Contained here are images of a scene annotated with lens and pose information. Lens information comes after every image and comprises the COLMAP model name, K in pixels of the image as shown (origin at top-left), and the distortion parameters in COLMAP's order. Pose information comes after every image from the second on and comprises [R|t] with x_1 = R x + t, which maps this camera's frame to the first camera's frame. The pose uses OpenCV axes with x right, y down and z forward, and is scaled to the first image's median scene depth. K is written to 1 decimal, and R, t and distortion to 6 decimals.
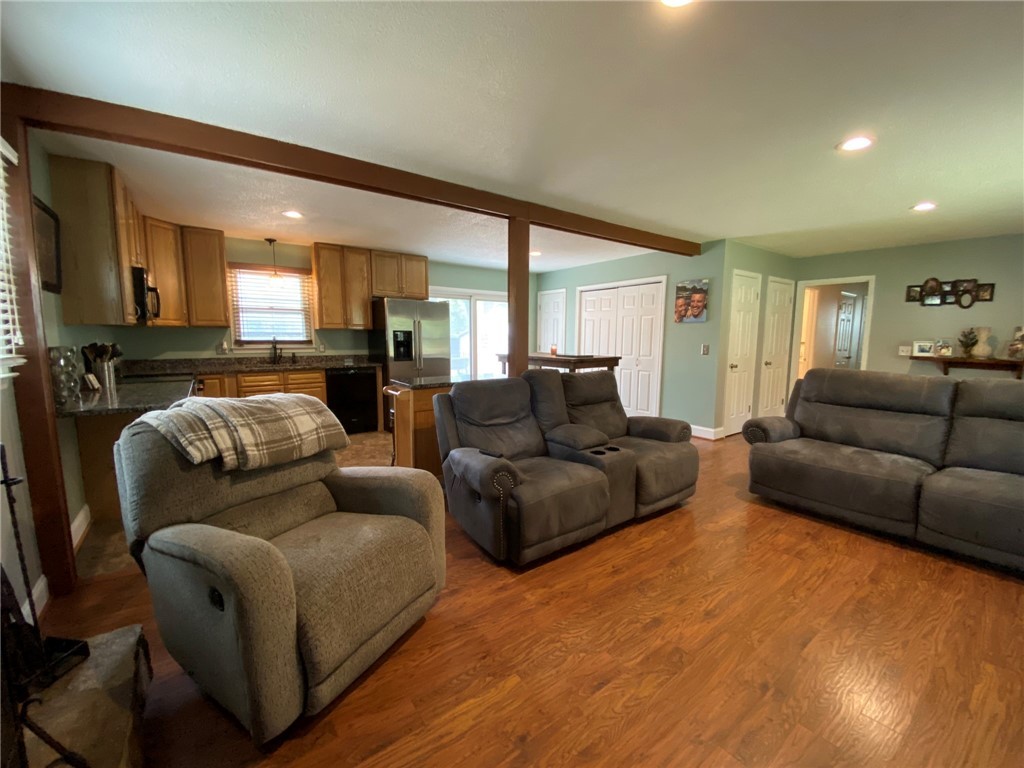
lens RADIAL K [[412.3, 0, 508.7], [0, 412.3, 383.6], [0, 0, 1]] dist [0.018617, -0.019791]
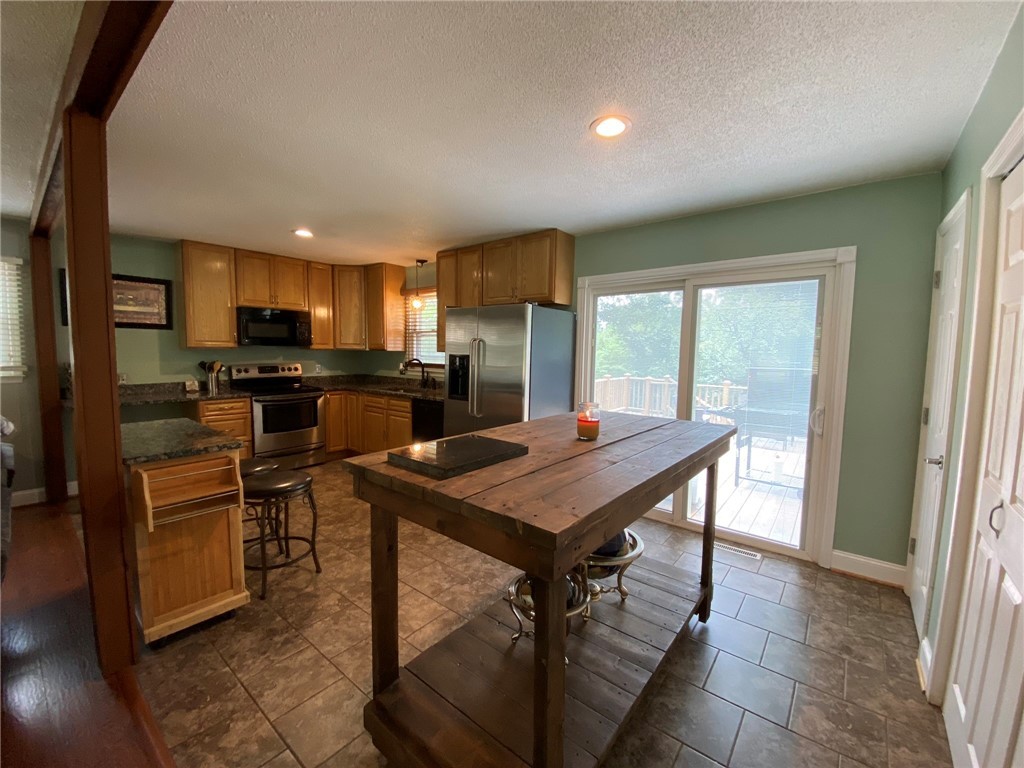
lens RADIAL K [[408.2, 0, 509.9], [0, 408.2, 382.5], [0, 0, 1]] dist [0.016647, -0.019331]
pose [[0.261193, 0.075242, -0.962350, 0.426789], [-0.127563, 0.990904, 0.042853, -0.130684], [0.956821, 0.111567, 0.268416, 0.970936]]
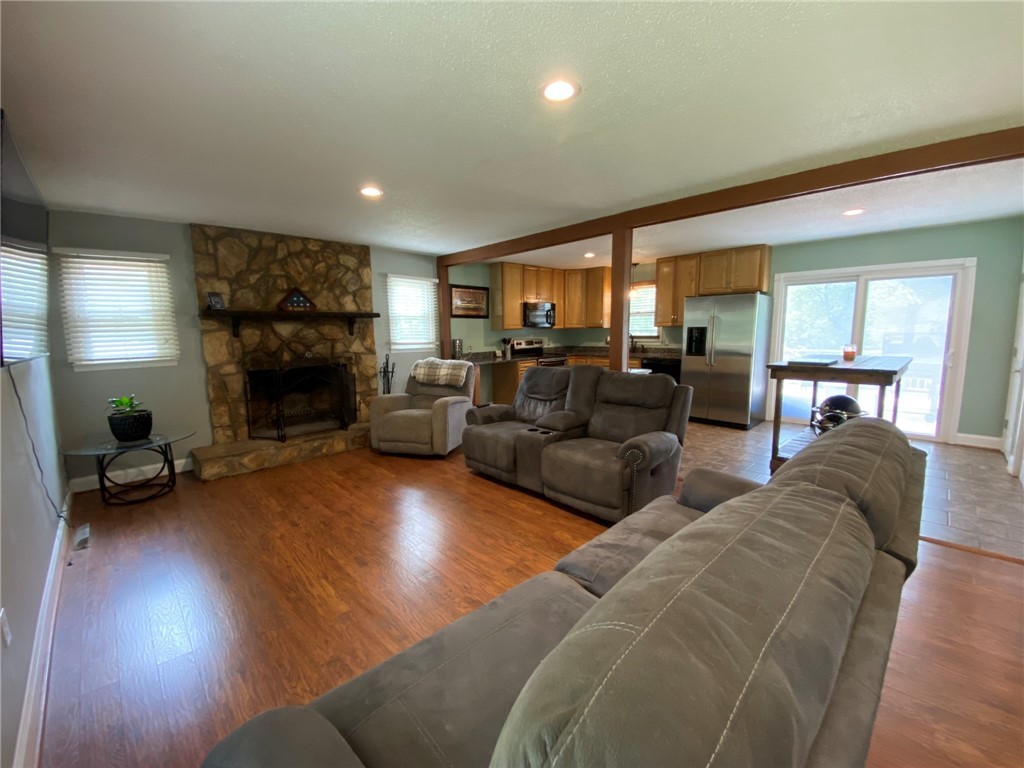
lens RADIAL K [[413.6, 0, 507.3], [0, 413.6, 383.2], [0, 0, 1]] dist [0.014053, -0.017897]
pose [[0.138970, 0.121438, -0.982823, 0.790101], [-0.100933, 0.989021, 0.107932, -0.055285], [0.985140, 0.084200, 0.149701, 0.398756]]
